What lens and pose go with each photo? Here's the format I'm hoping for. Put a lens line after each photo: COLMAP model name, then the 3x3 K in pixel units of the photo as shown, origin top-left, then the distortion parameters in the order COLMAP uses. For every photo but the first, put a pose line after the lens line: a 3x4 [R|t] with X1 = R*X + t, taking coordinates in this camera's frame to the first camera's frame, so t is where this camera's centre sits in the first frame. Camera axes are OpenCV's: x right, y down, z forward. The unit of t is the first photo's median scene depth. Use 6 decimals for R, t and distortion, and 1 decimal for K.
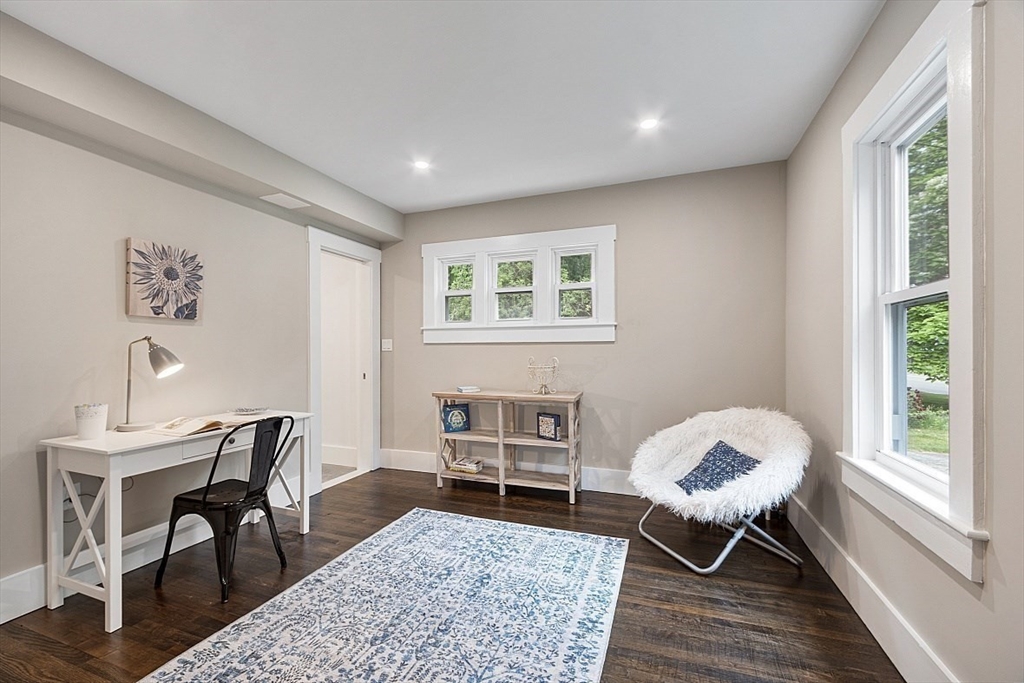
lens RADIAL K [[441.2, 0, 511.3], [0, 441.2, 347.9], [0, 0, 1]] dist [0.003125, 0.000652]
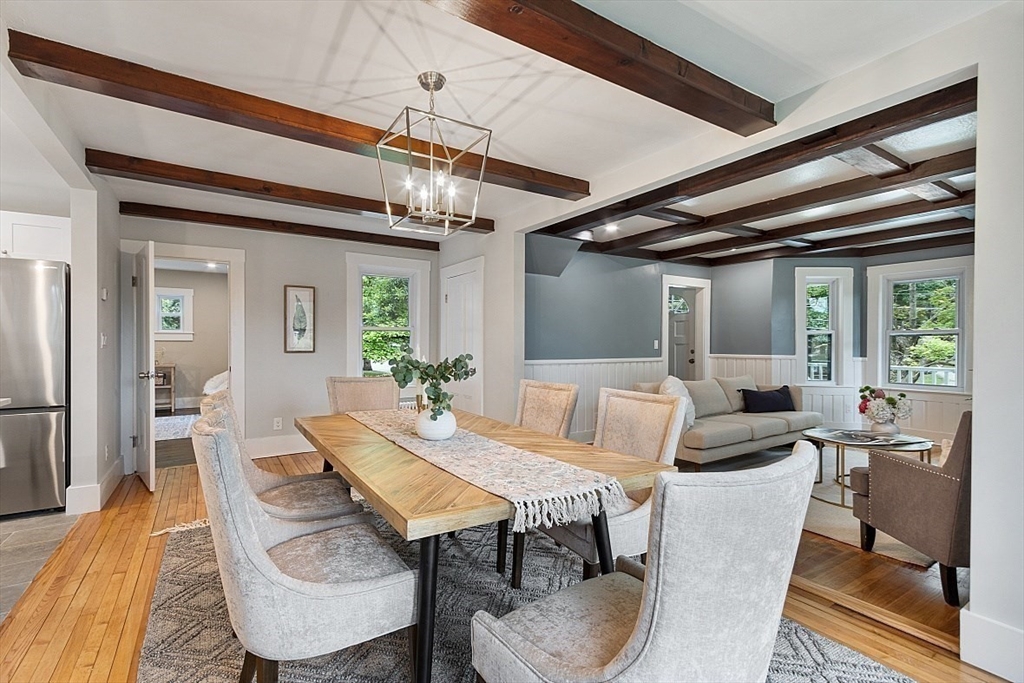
lens RADIAL K [[465.8, 0, 505.2], [0, 465.8, 343.1], [0, 0, 1]] dist [-0.000709, 0.000001]
pose [[0.607239, -0.001209, 0.794518, -0.680989], [-0.014111, 0.999825, 0.012306, -0.053177], [-0.794394, -0.018684, 0.607116, -1.693682]]
